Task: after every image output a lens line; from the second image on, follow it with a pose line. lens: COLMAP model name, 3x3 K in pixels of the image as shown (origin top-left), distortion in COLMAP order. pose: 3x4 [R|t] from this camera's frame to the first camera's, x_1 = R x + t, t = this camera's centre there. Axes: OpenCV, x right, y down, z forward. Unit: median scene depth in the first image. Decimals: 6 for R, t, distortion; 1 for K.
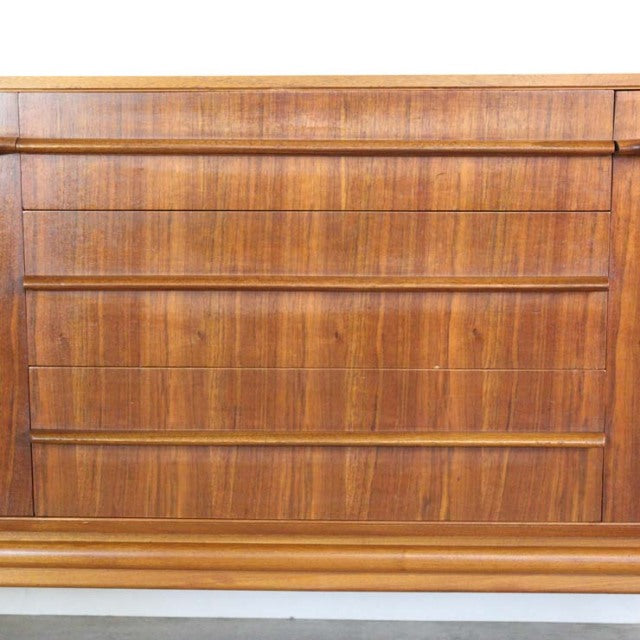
lens RADIAL K [[1152.1, 0, 321.9], [0, 1152.1, 330.7], [0, 0, 1]] dist [-0.026494, 0.123273]
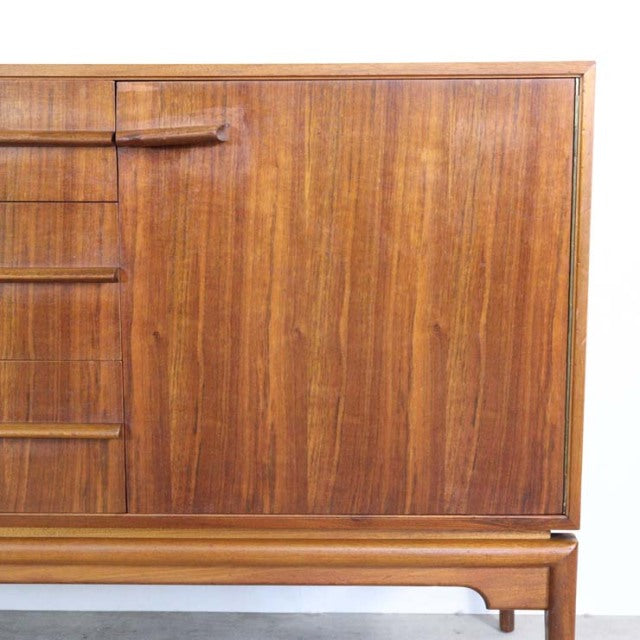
lens RADIAL K [[1152.1, 0, 321.9], [0, 1152.1, 330.7], [0, 0, 1]] dist [-0.026494, 0.123273]
pose [[0.999875, 0.000238, 0.015790, 0.406821], [-0.000333, 0.999982, 0.005982, 0.001722], [-0.015789, -0.005987, 0.999857, -0.001729]]
